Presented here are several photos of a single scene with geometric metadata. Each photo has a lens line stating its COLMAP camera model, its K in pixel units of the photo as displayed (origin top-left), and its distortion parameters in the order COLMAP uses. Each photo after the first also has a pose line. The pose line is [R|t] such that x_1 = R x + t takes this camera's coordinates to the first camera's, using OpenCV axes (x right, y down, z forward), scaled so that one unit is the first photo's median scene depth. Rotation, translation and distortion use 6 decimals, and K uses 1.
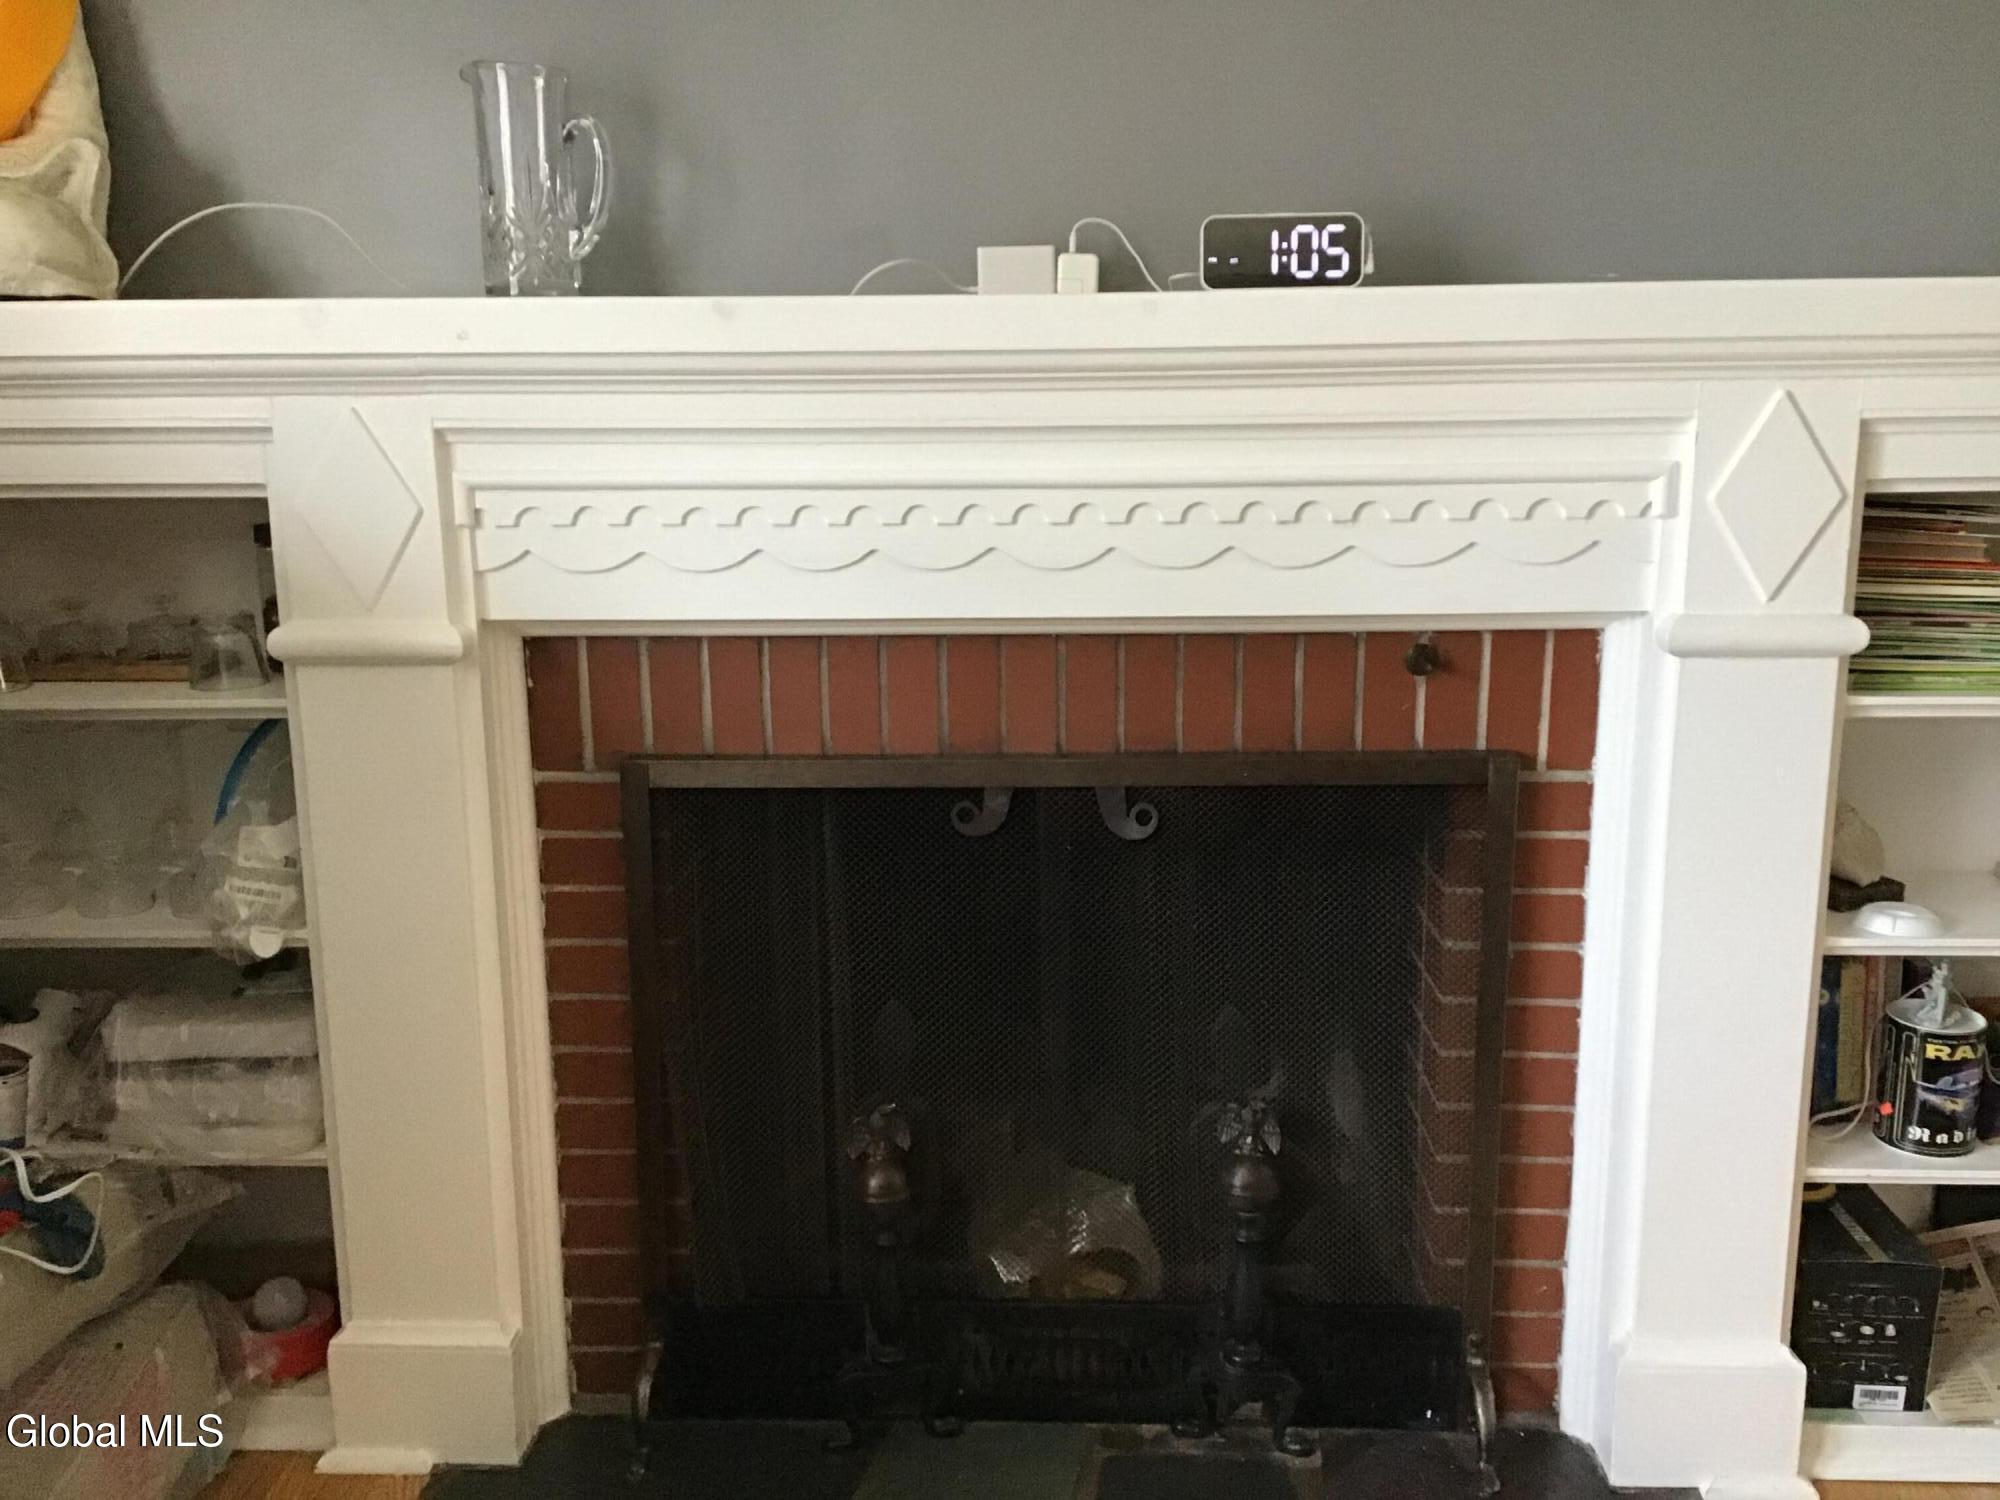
lens RADIAL K [[1804.2, 0, 999.7], [0, 1804.2, 807.0], [0, 0, 1]] dist [0.084779, -0.005033]
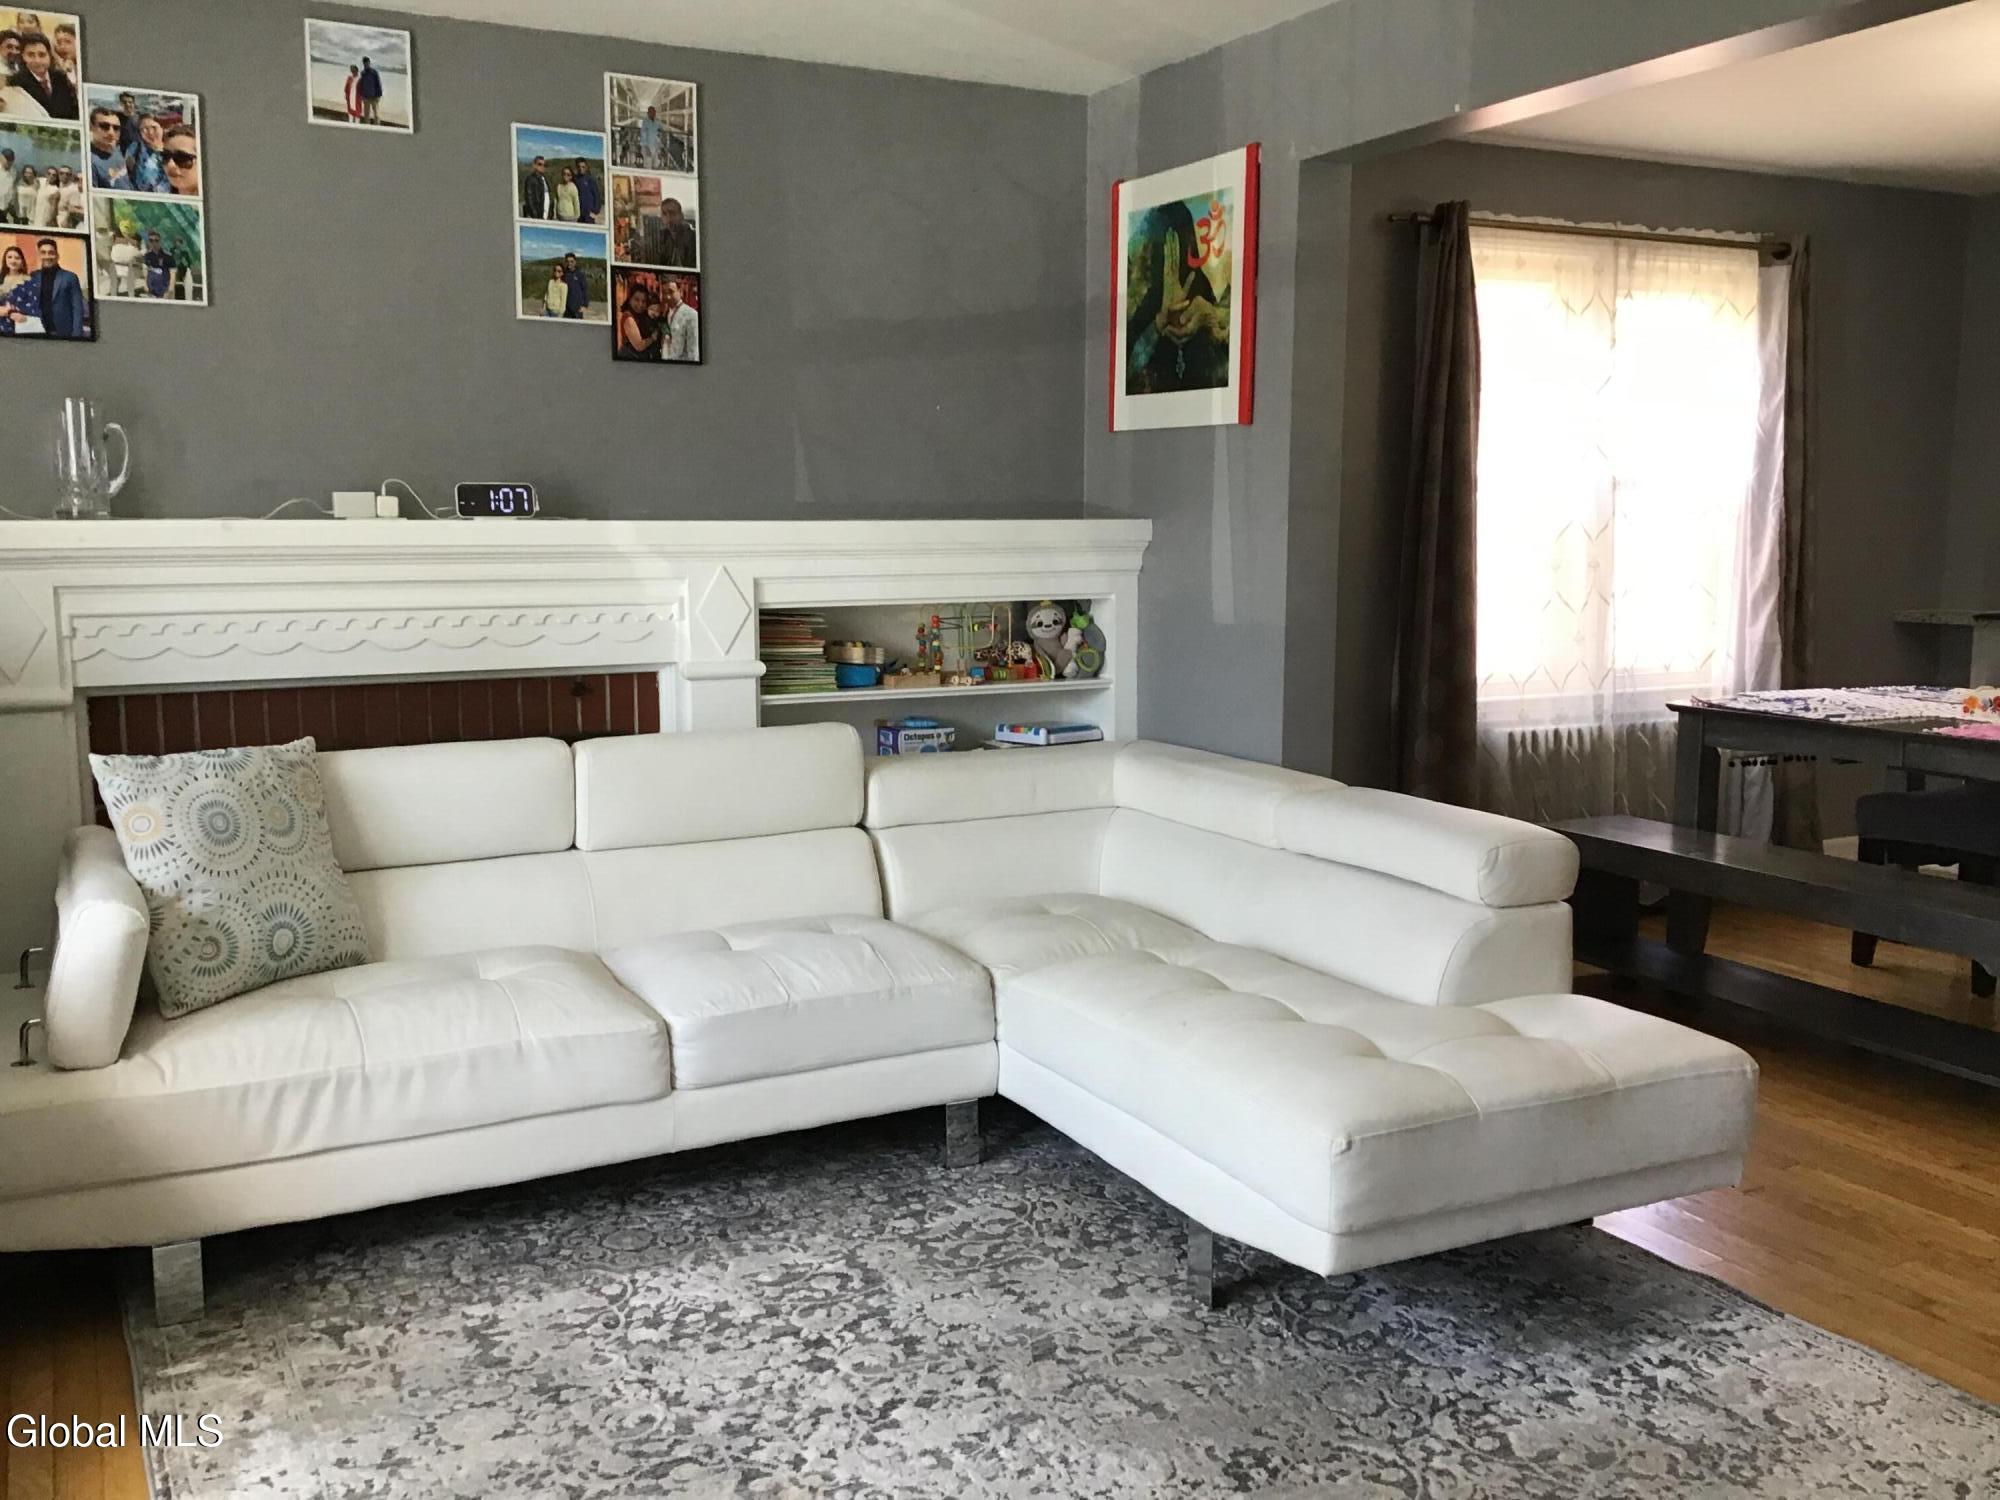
lens RADIAL K [[1817.2, 0, 1000.0], [0, 1817.2, 750.0], [0, 0, 1]] dist [0.066030, 0.000286]
pose [[0.867613, -0.058200, 0.493823, -0.404723], [0.105445, 0.992074, -0.068338, 0.192158], [-0.485931, 0.111362, 0.866873, -1.101956]]
